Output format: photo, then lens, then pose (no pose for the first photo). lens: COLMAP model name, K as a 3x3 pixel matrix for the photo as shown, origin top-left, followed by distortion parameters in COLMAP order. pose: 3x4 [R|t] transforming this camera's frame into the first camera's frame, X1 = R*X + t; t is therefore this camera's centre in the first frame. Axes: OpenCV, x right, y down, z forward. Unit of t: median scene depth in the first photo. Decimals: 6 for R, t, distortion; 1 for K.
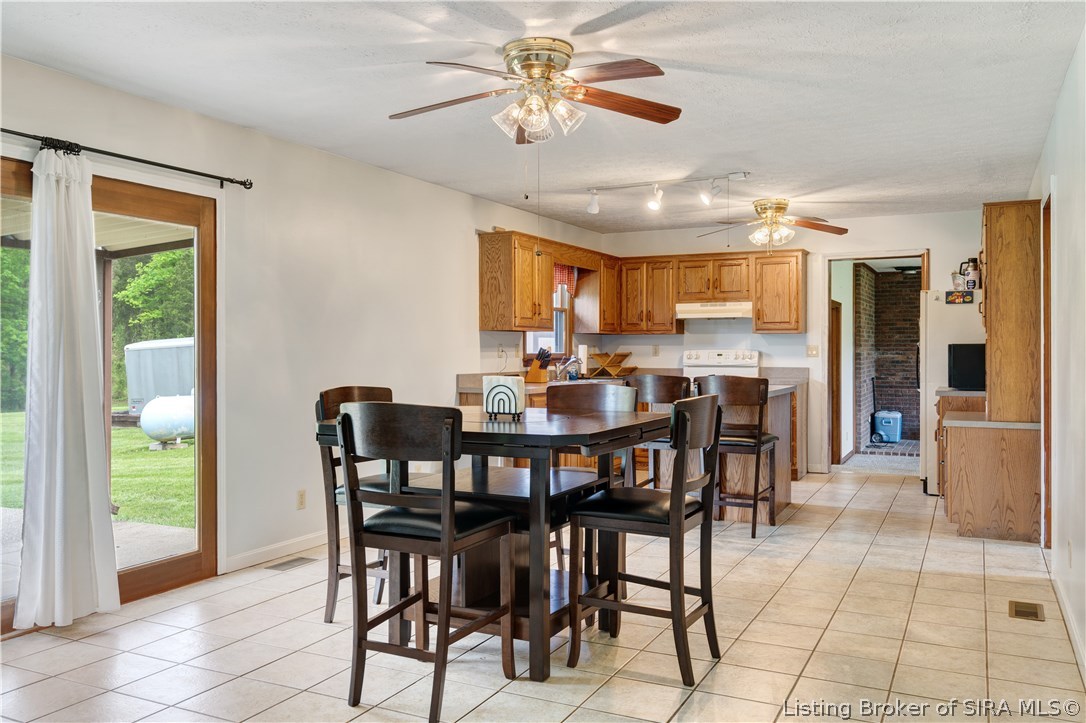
lens RADIAL K [[874.3, 0, 540.2], [0, 874.3, 347.2], [0, 0, 1]] dist [0.006548, -0.002325]
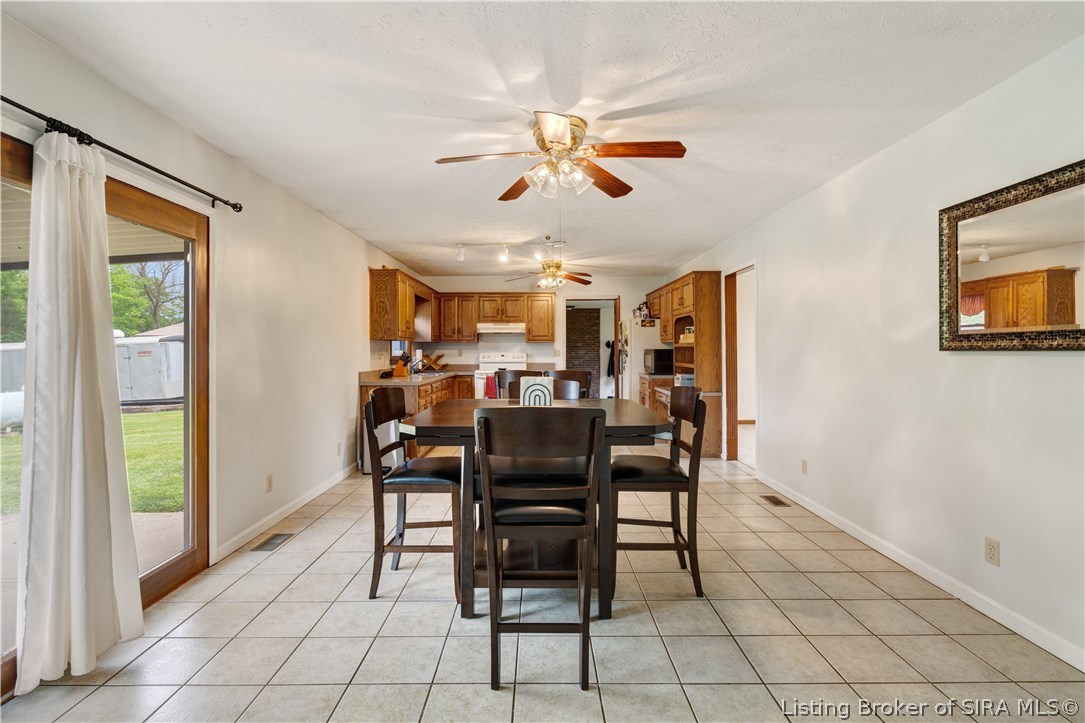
lens RADIAL K [[501.9, 0, 540.7], [0, 501.9, 344.1], [0, 0, 1]] dist [-0.003089, -0.000389]
pose [[0.894192, 0.002597, 0.447677, -0.151460], [0.002182, 0.999946, -0.010160, -0.002942], [-0.447679, 0.010062, 0.894138, 0.143541]]
